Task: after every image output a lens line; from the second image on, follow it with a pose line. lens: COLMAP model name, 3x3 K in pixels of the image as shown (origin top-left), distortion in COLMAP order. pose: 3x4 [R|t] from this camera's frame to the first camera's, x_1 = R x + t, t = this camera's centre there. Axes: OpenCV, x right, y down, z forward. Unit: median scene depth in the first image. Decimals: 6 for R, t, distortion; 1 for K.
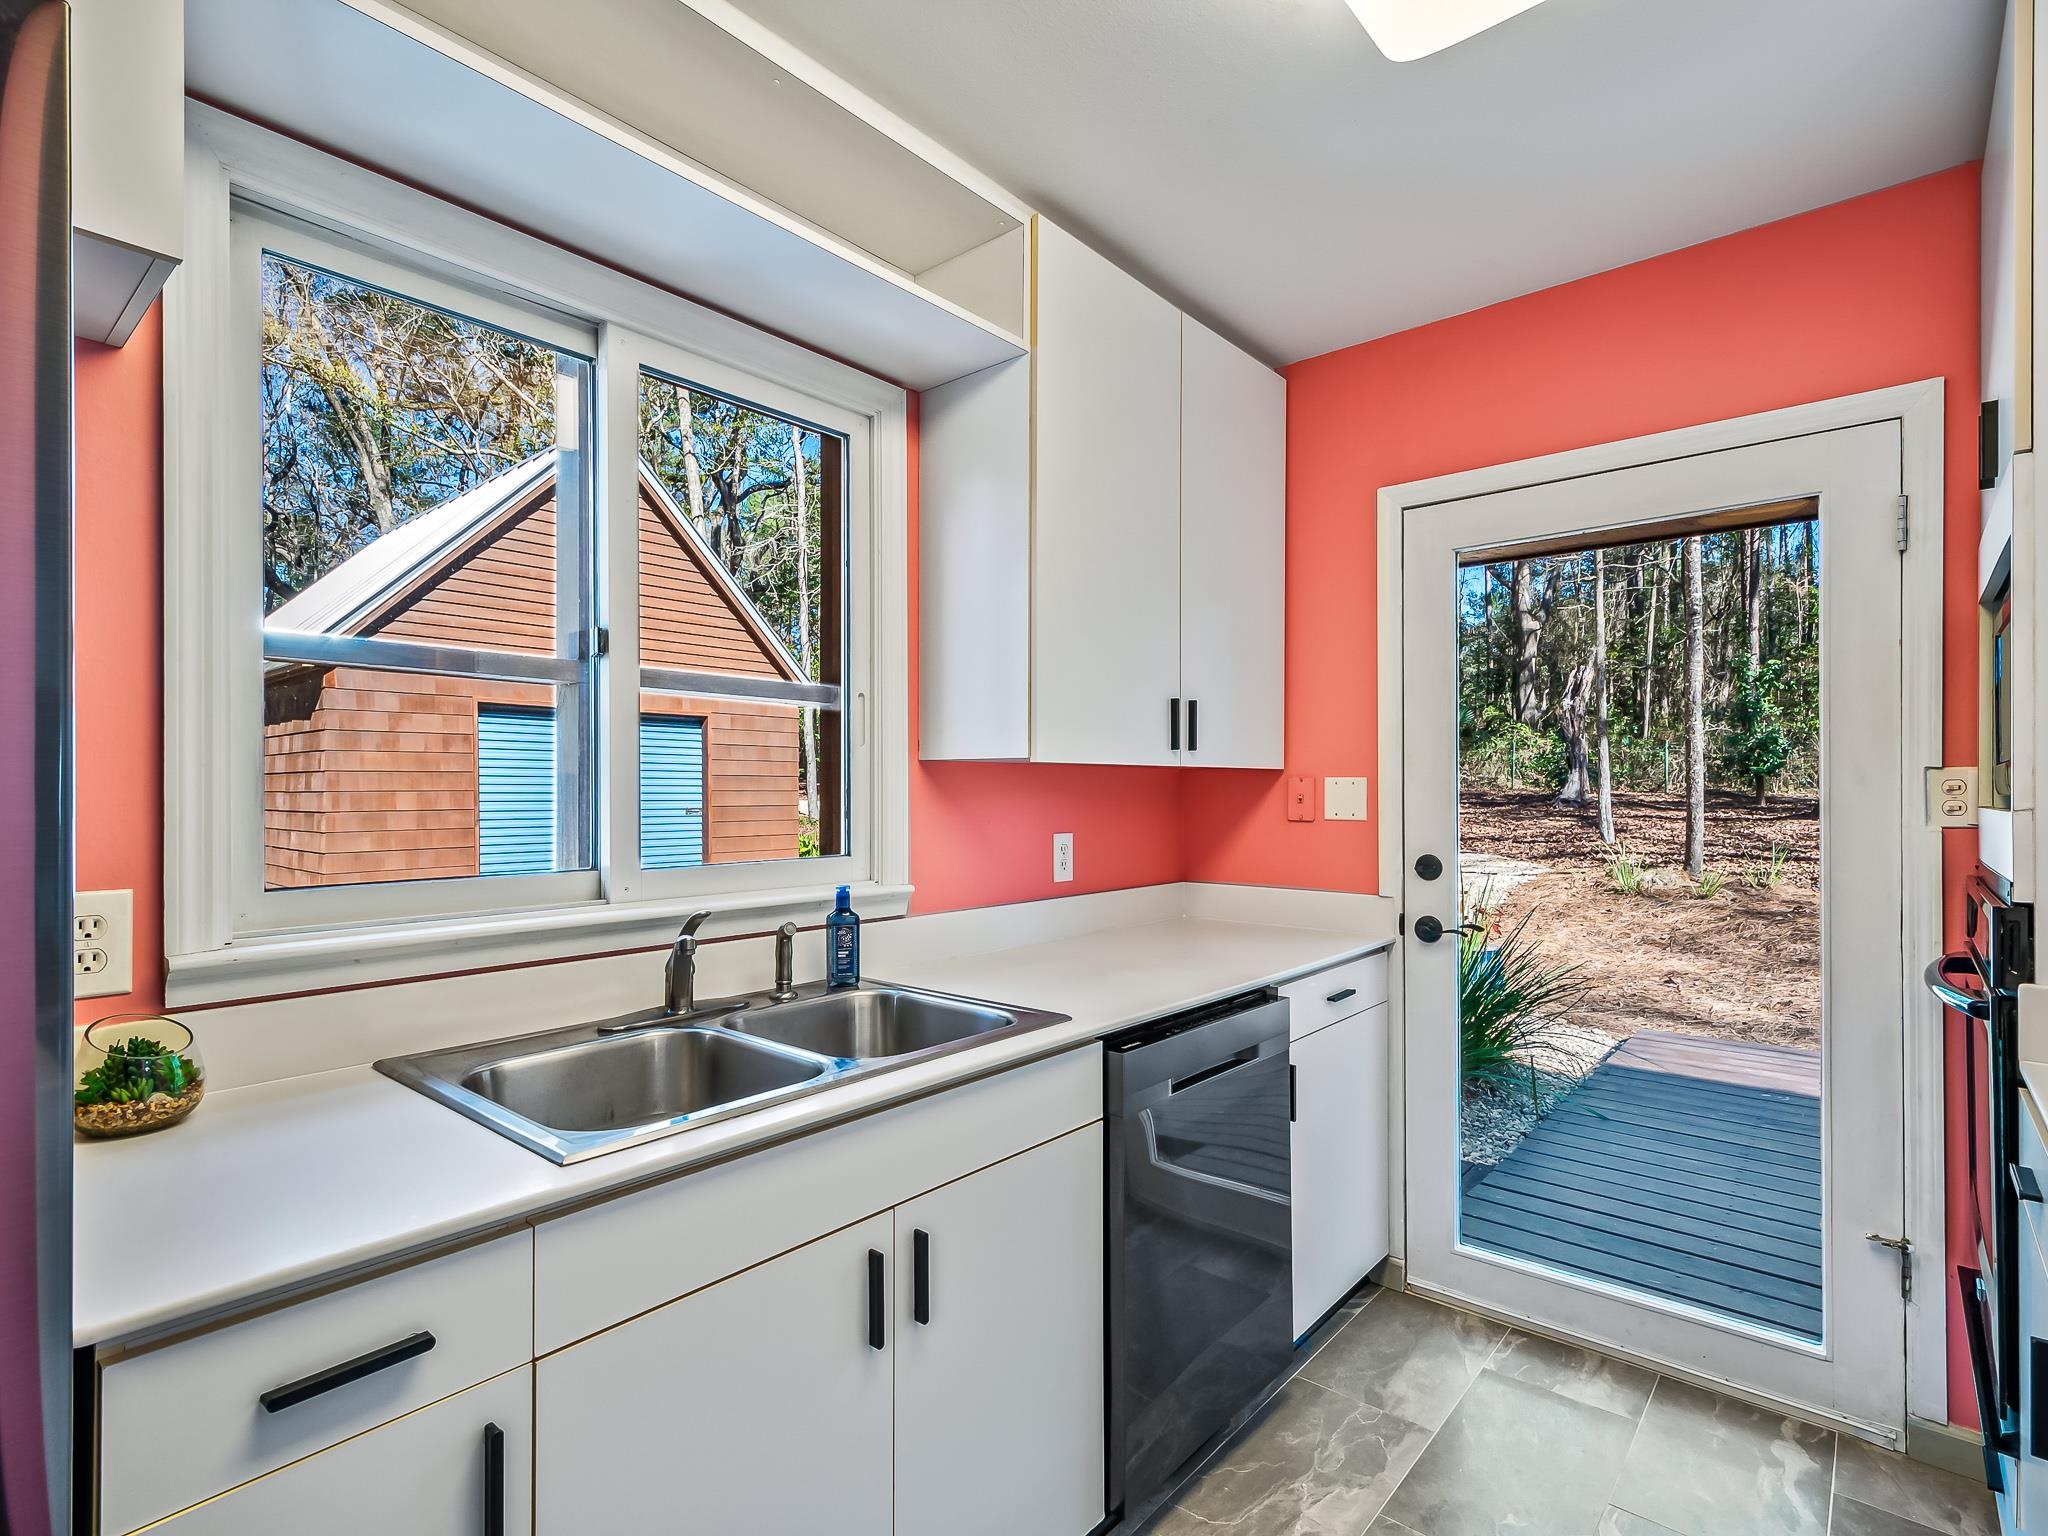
lens RADIAL K [[1022.8, 0, 1021.3], [0, 1022.8, 797.7], [0, 0, 1]] dist [-0.000201, -0.000474]
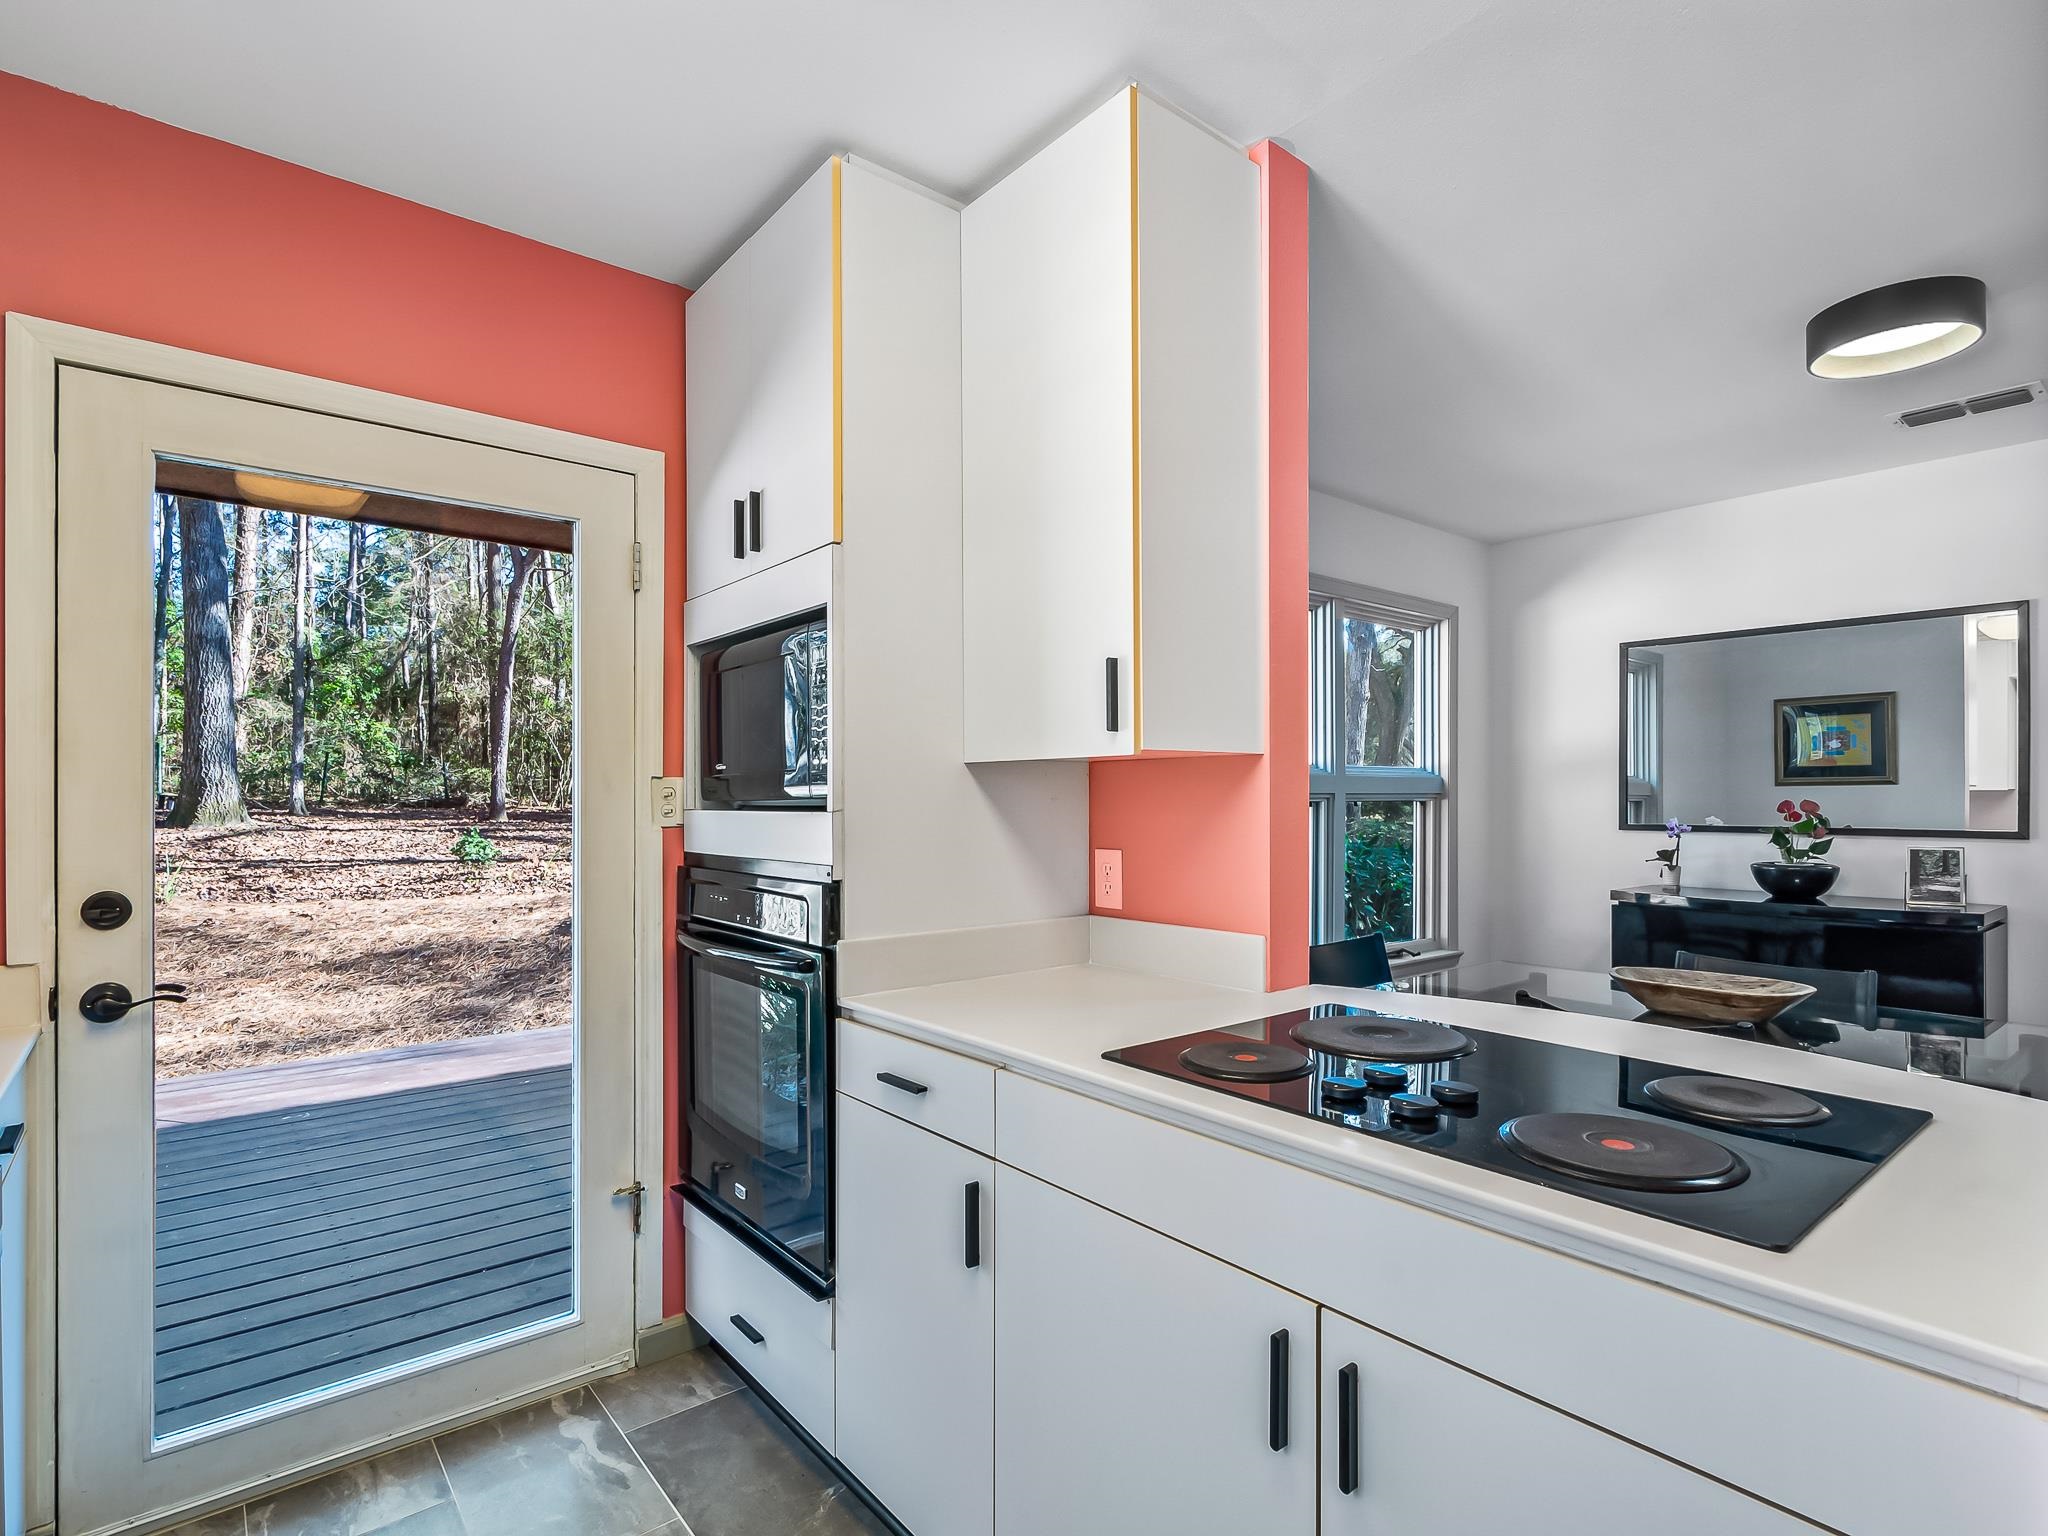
lens RADIAL K [[1022.8, 0, 1021.3], [0, 1022.8, 797.7], [0, 0, 1]] dist [-0.000201, -0.000474]
pose [[0.172087, -0.001760, 0.985080, -0.195736], [0.008985, 0.999960, 0.000217, -0.001578], [-0.985041, 0.008813, 0.172096, 0.349225]]
